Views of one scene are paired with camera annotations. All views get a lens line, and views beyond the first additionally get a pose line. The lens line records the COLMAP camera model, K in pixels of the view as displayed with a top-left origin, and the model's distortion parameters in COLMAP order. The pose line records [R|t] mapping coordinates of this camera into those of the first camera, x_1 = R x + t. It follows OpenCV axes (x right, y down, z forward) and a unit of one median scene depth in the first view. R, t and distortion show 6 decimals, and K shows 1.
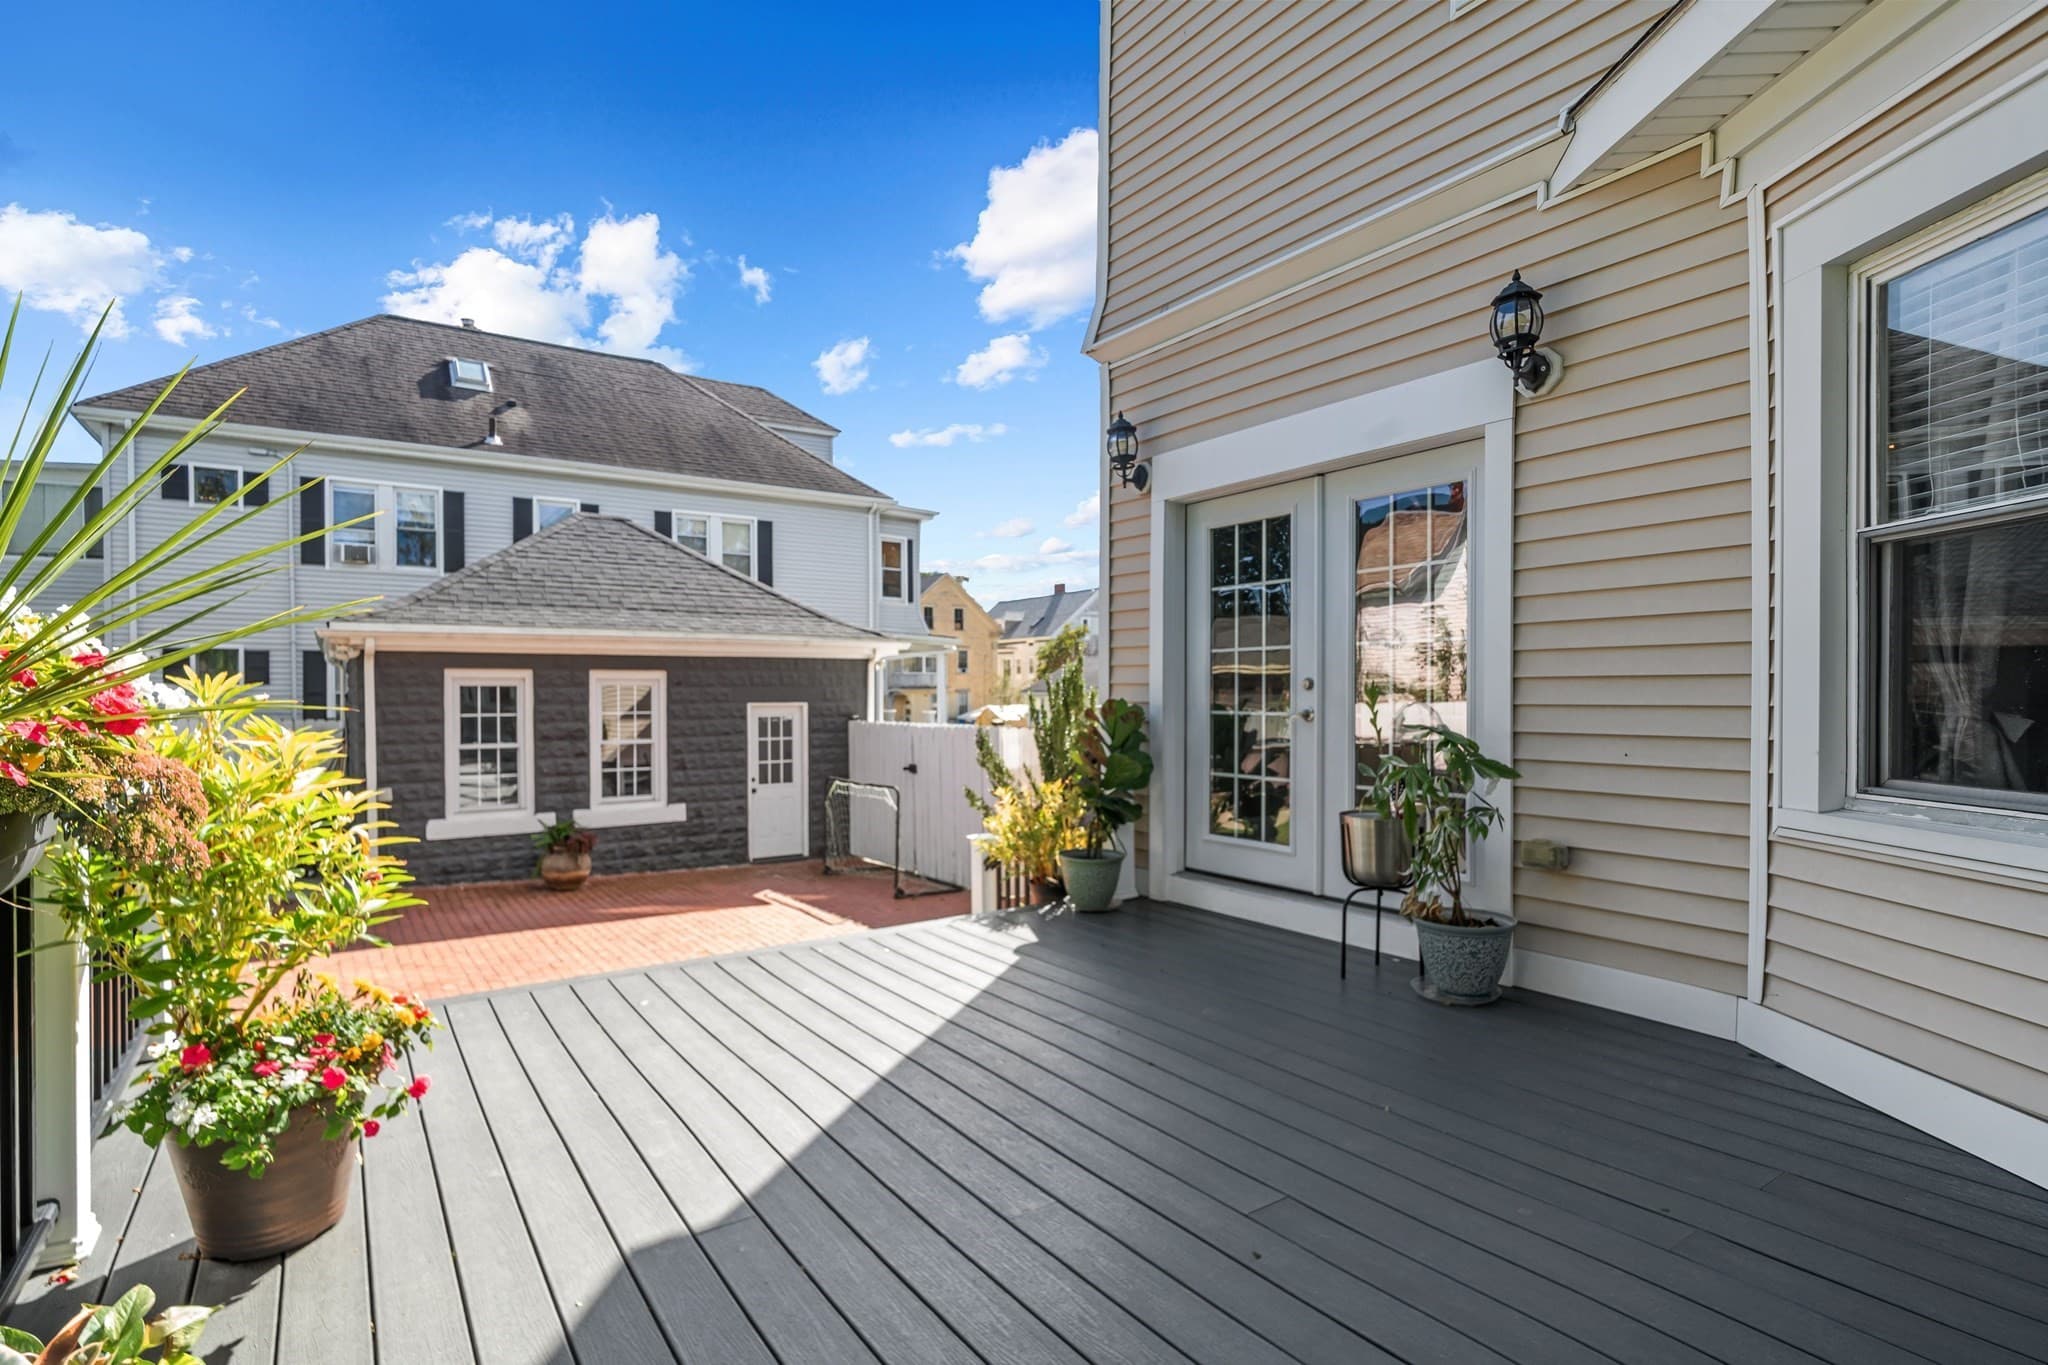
lens RADIAL K [[990.6, 0, 1006.8], [0, 990.6, 709.5], [0, 0, 1]] dist [-0.003062, -0.000436]
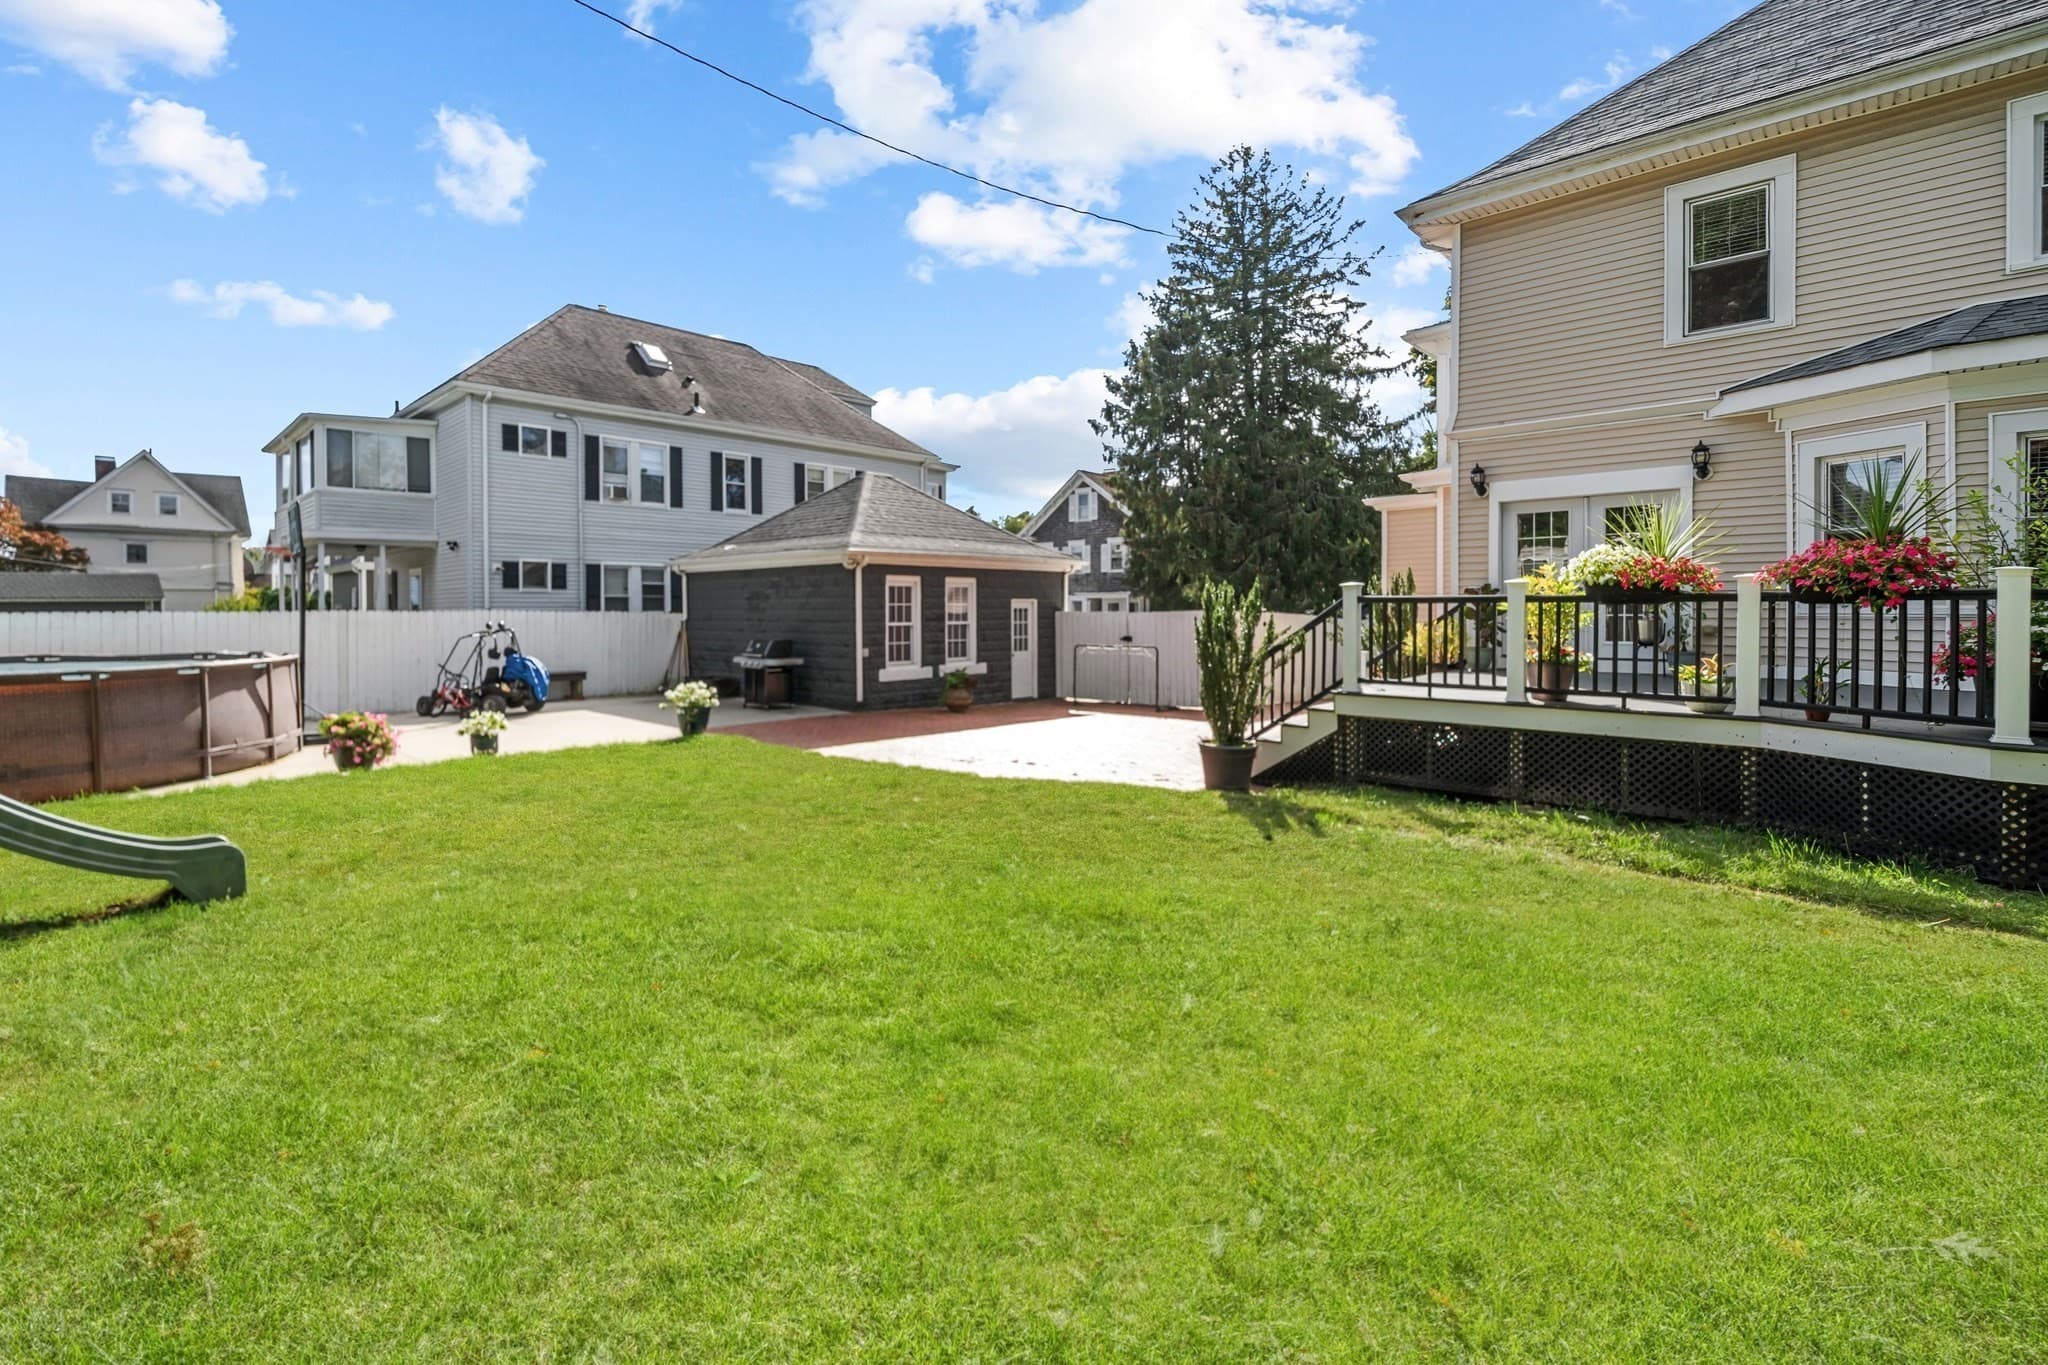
lens RADIAL K [[919.4, 0, 873.7], [0, 919.4, 635.7], [0, 0, 1]] dist [0.001683, -0.000165]
pose [[0.987286, -0.004309, 0.158898, -0.534410], [0.002847, 0.999952, 0.009428, 0.027816], [-0.158931, -0.008856, 0.987250, -0.306647]]
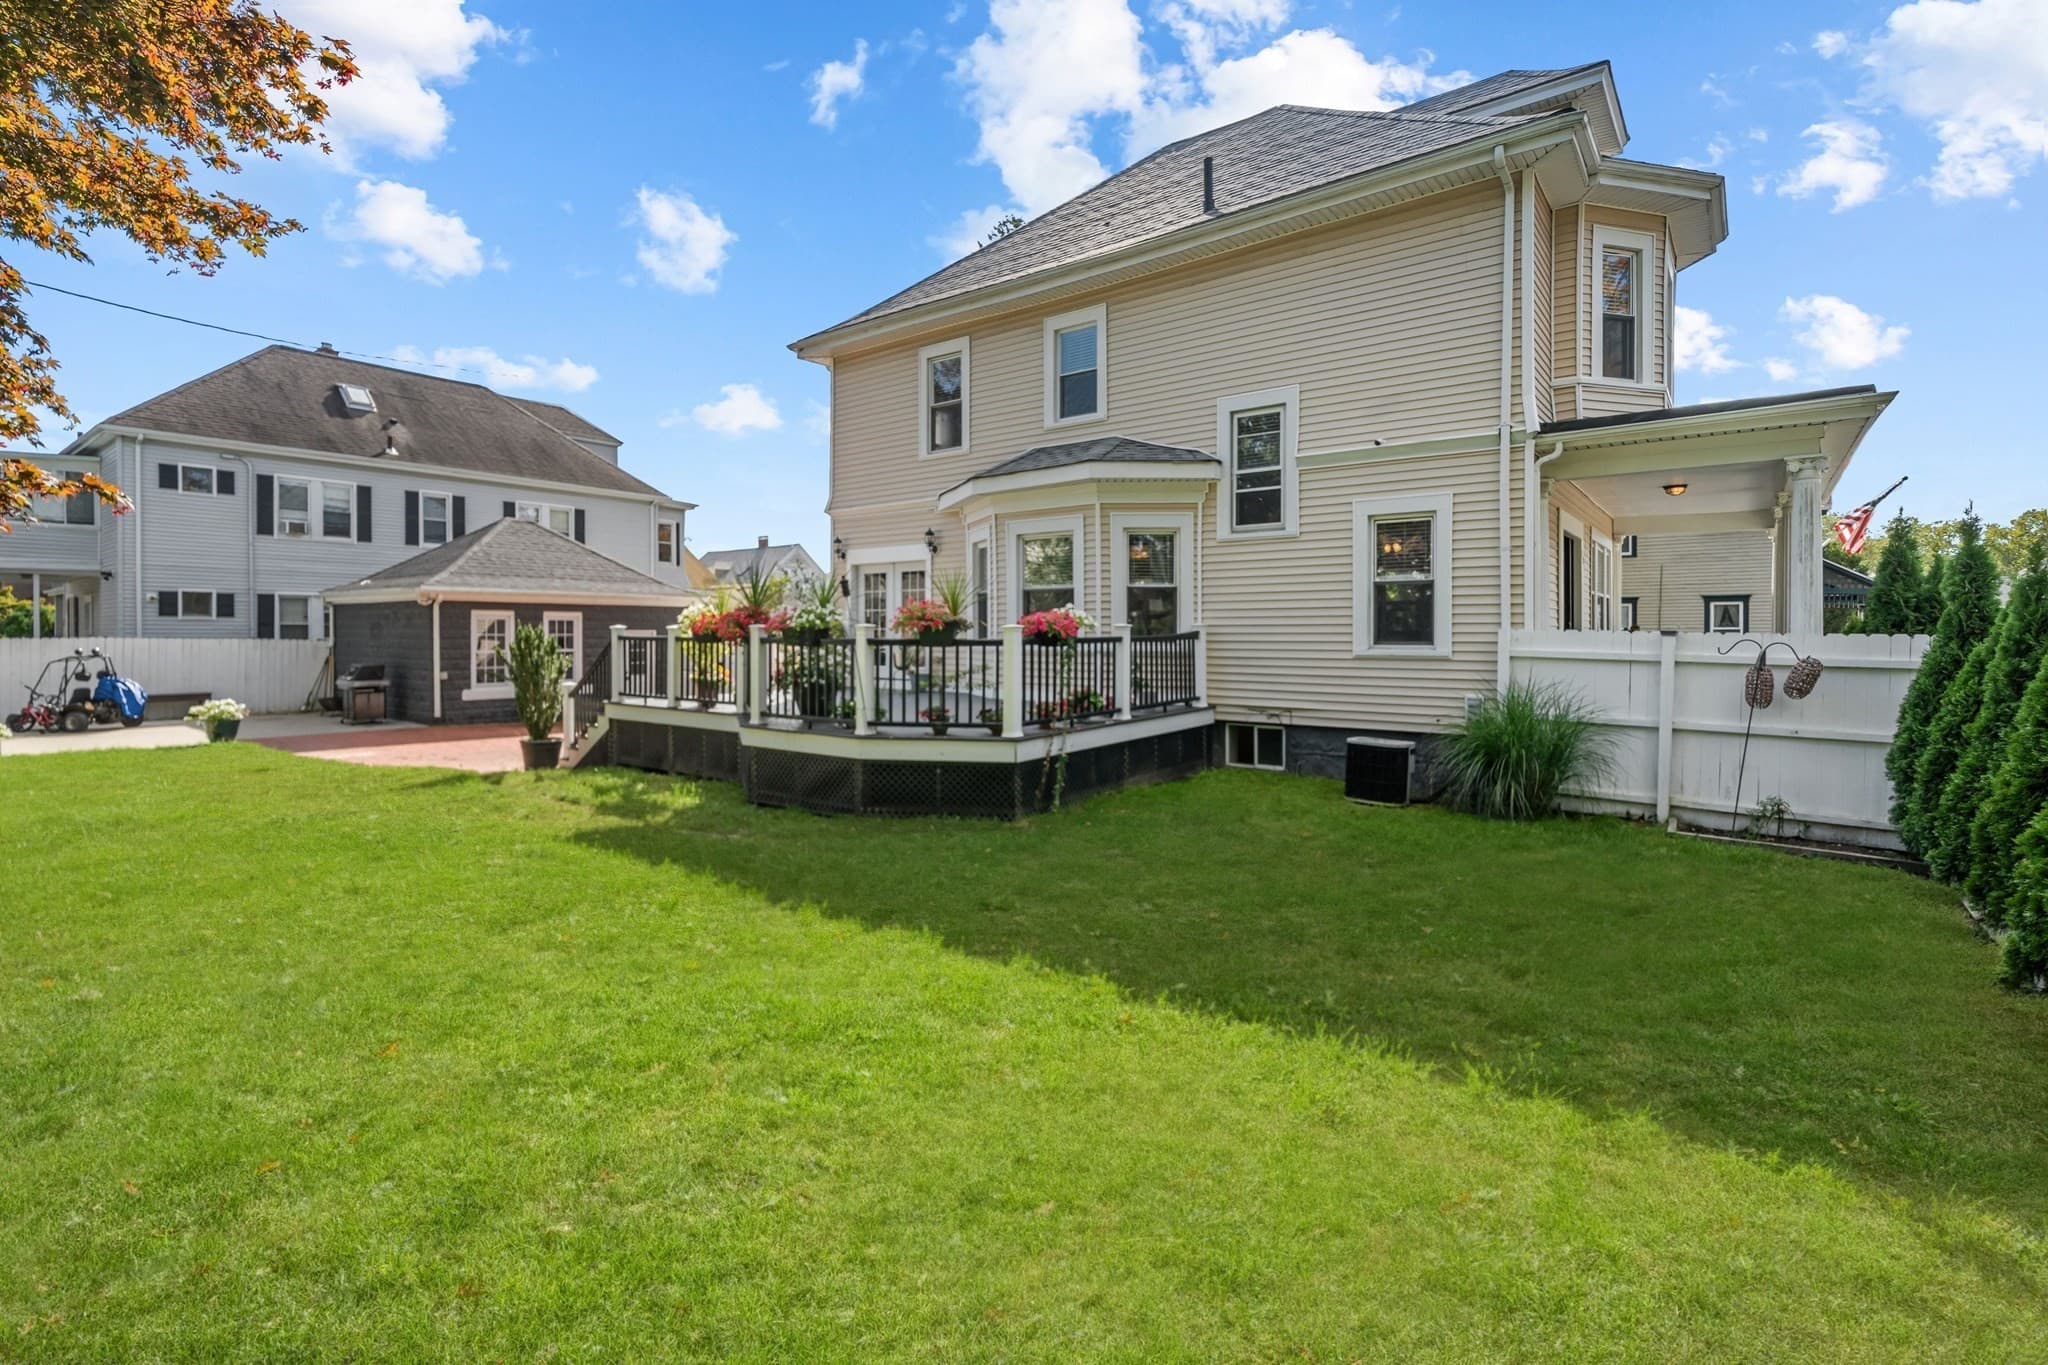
lens RADIAL K [[965.9, 0, 999.8], [0, 965.9, 655.2], [0, 0, 1]] dist [0.001651, -0.000148]
pose [[0.952723, -0.000858, 0.303839, -0.108283], [-0.000465, 0.999991, 0.004283, 0.023923], [-0.303840, -0.004222, 0.952714, -0.695229]]
